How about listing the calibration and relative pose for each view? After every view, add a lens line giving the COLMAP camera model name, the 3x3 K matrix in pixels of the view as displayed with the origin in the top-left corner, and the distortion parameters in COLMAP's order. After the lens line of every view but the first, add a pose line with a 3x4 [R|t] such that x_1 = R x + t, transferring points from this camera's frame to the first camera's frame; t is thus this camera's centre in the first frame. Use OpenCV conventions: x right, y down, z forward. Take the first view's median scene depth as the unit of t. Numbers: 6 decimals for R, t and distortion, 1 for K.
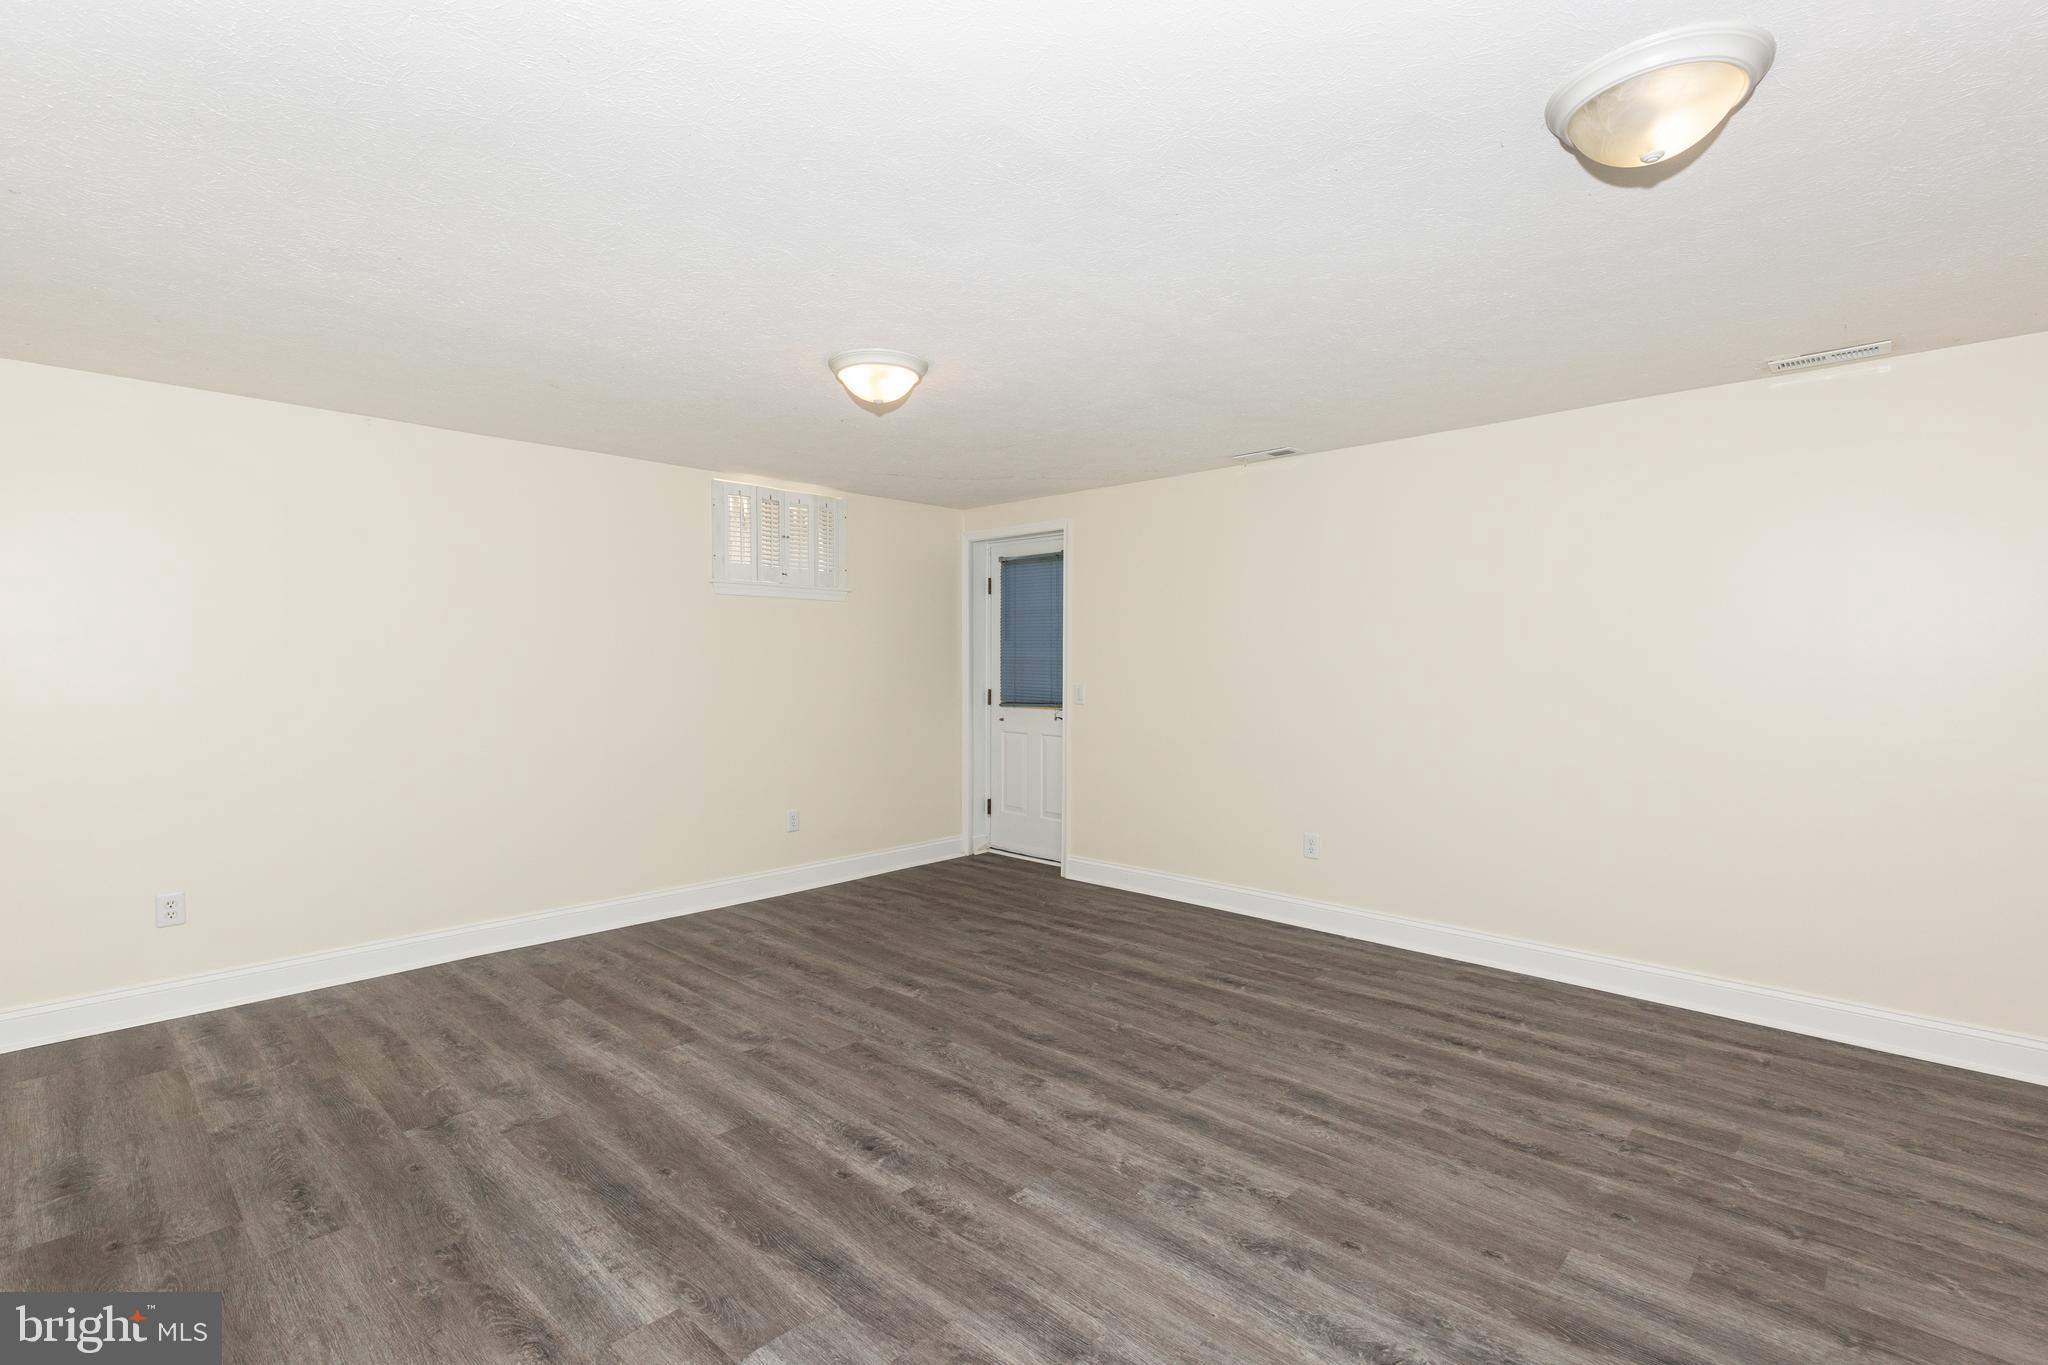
lens RADIAL K [[956.1, 0, 1020.6], [0, 956.1, 668.8], [0, 0, 1]] dist [0.015355, -0.005780]
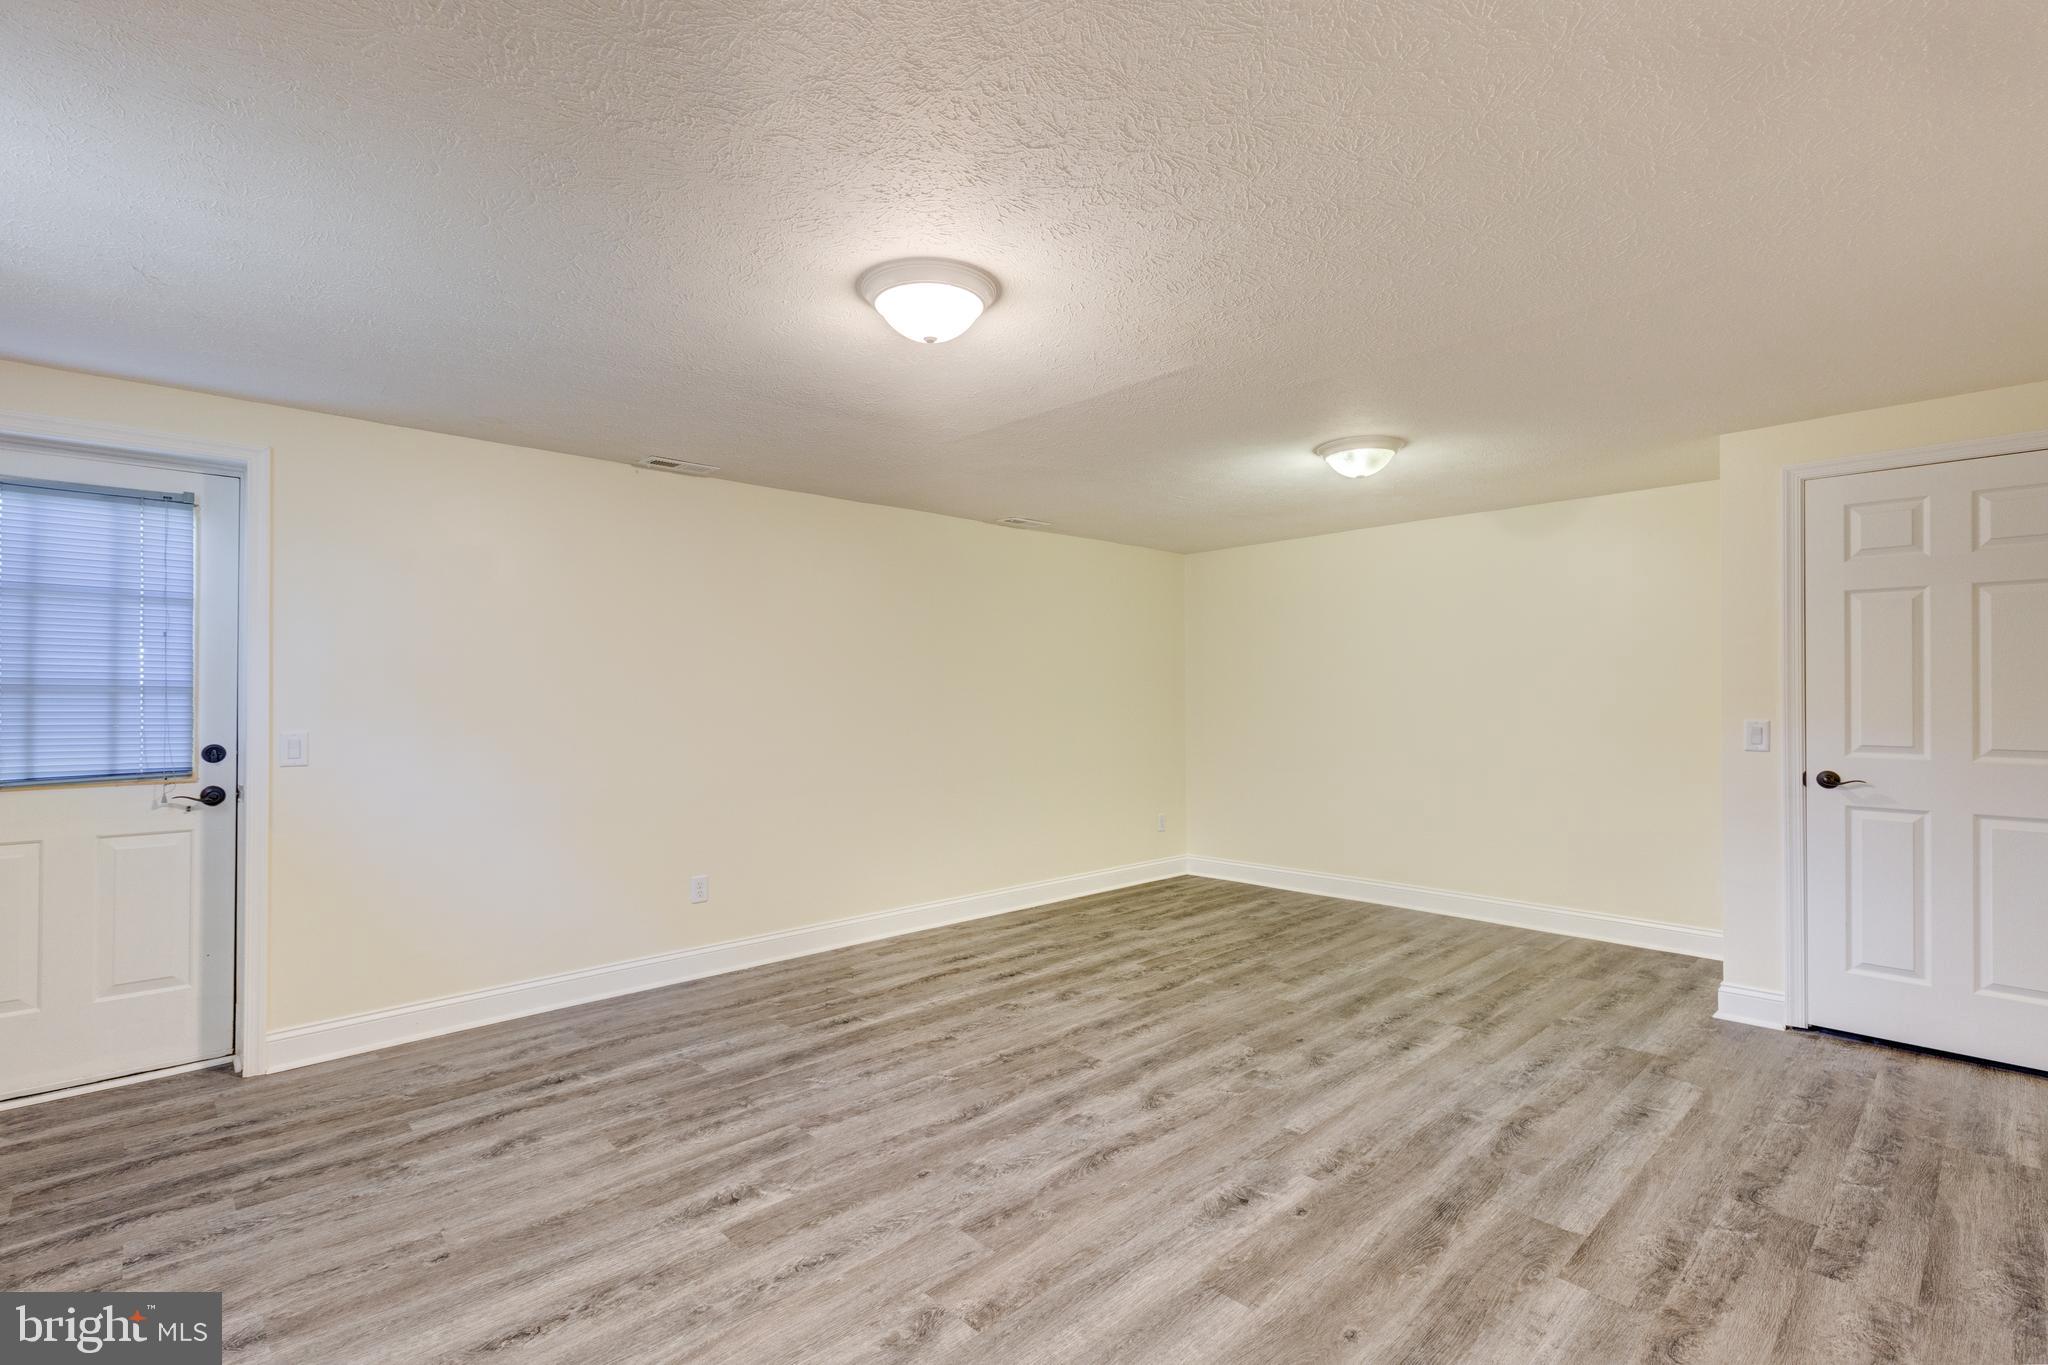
lens RADIAL K [[943.6, 0, 1036.4], [0, 943.6, 688.6], [0, 0, 1]] dist [0.009706, -0.000591]
pose [[0.039999, 0.005418, 0.999185, -0.941772], [0.008391, 0.999948, -0.005758, -0.001820], [-0.999165, 0.008614, 0.039951, 0.994152]]
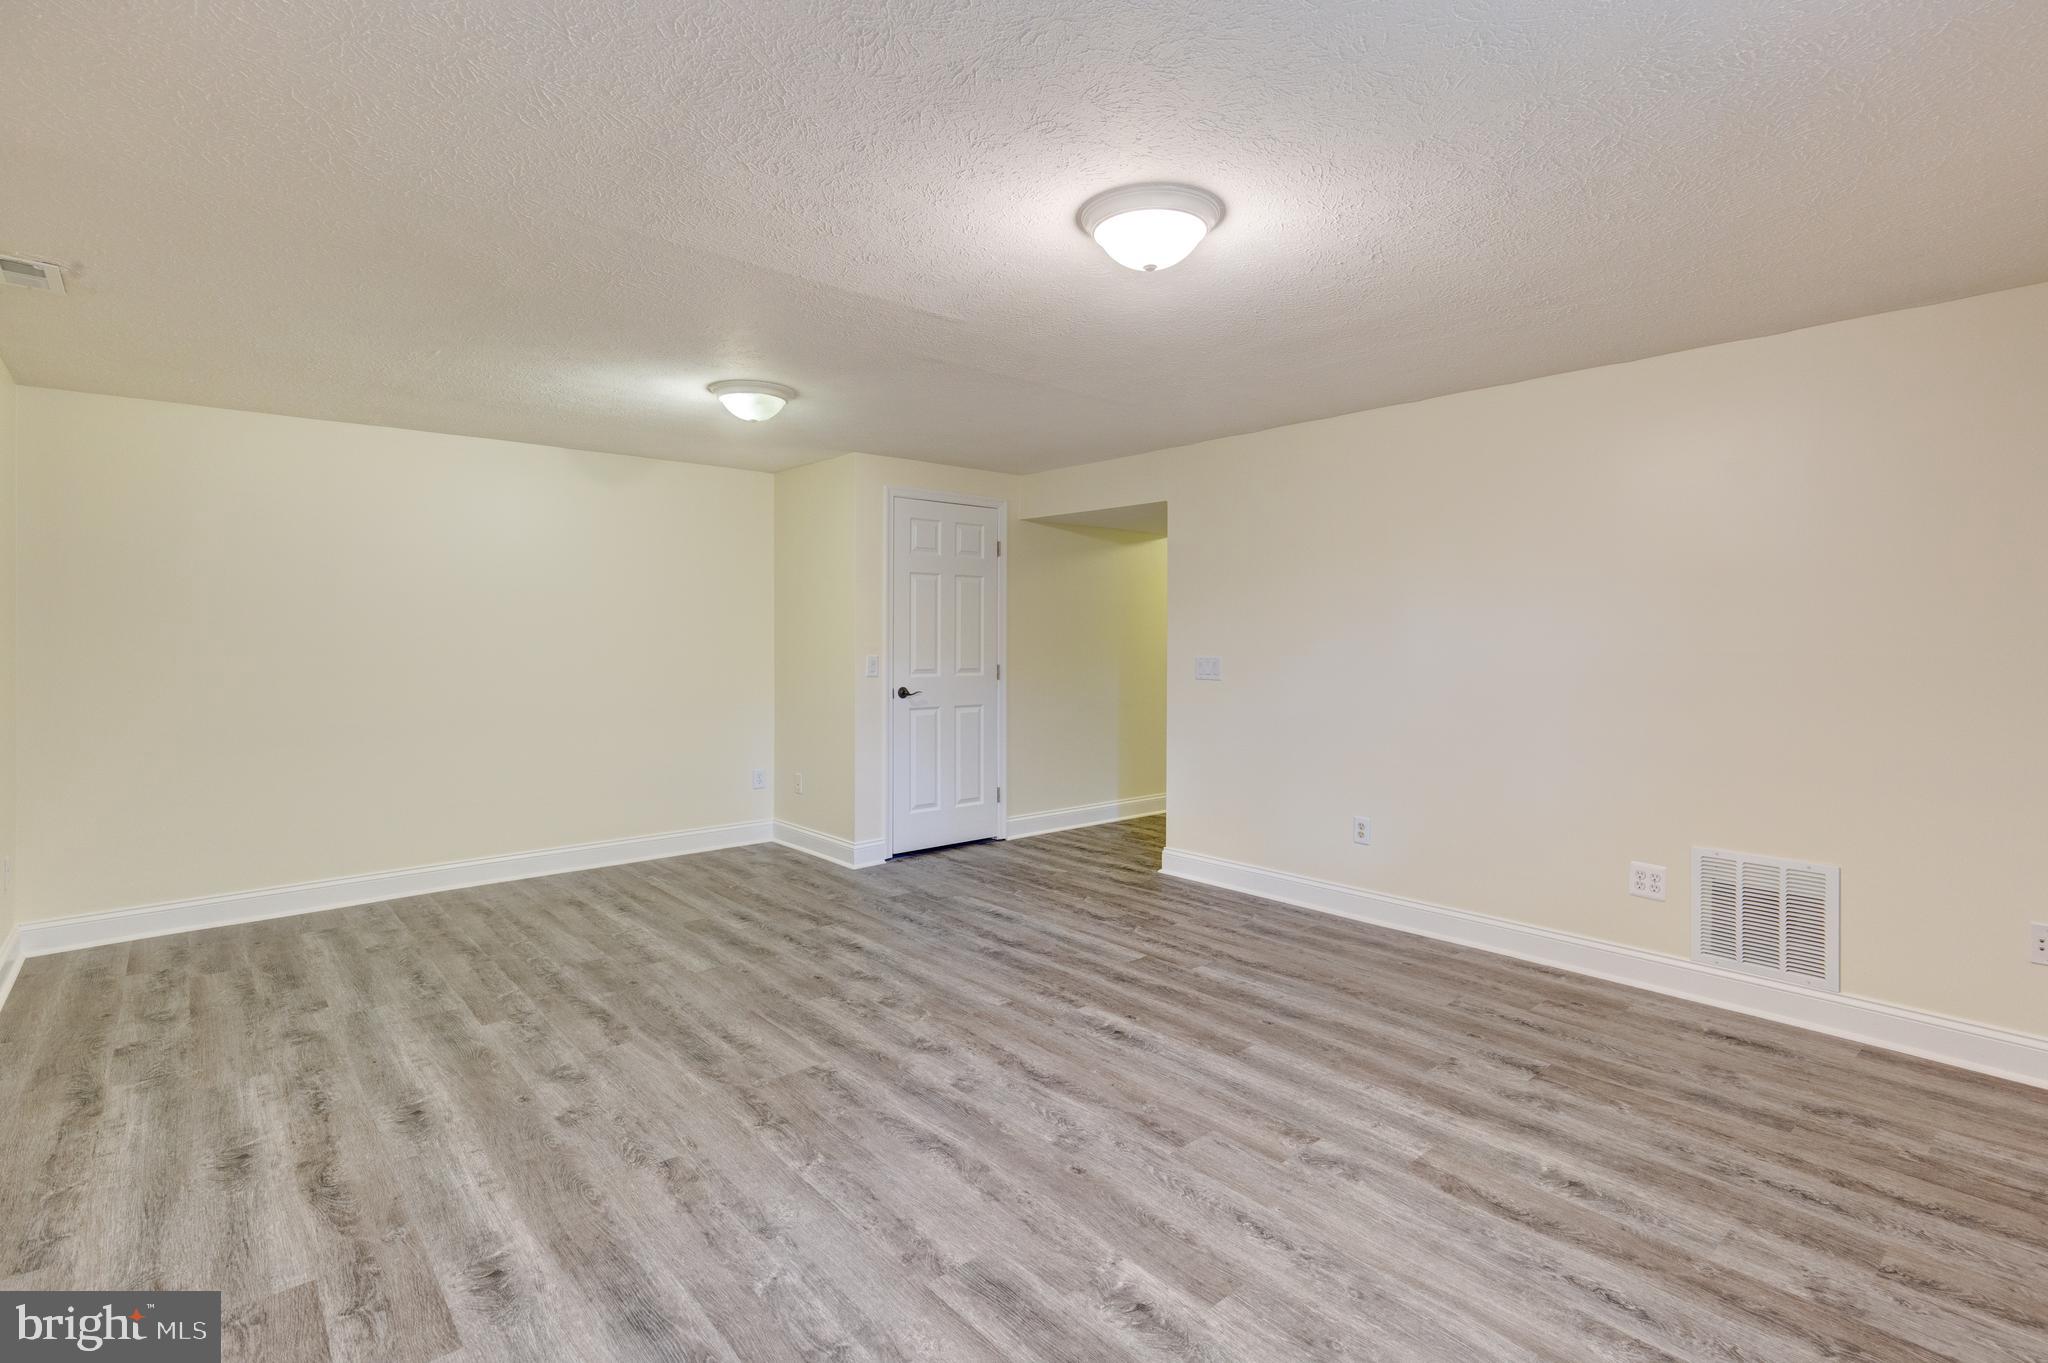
lens RADIAL K [[956.1, 0, 1020.6], [0, 956.1, 667.8], [0, 0, 1]] dist [0.015355, -0.005780]
pose [[-0.994761, -0.003216, 0.102181, -0.134670], [0.000510, 0.999337, 0.036410, -0.008251], [-0.102231, 0.036272, -0.994099, 1.890872]]
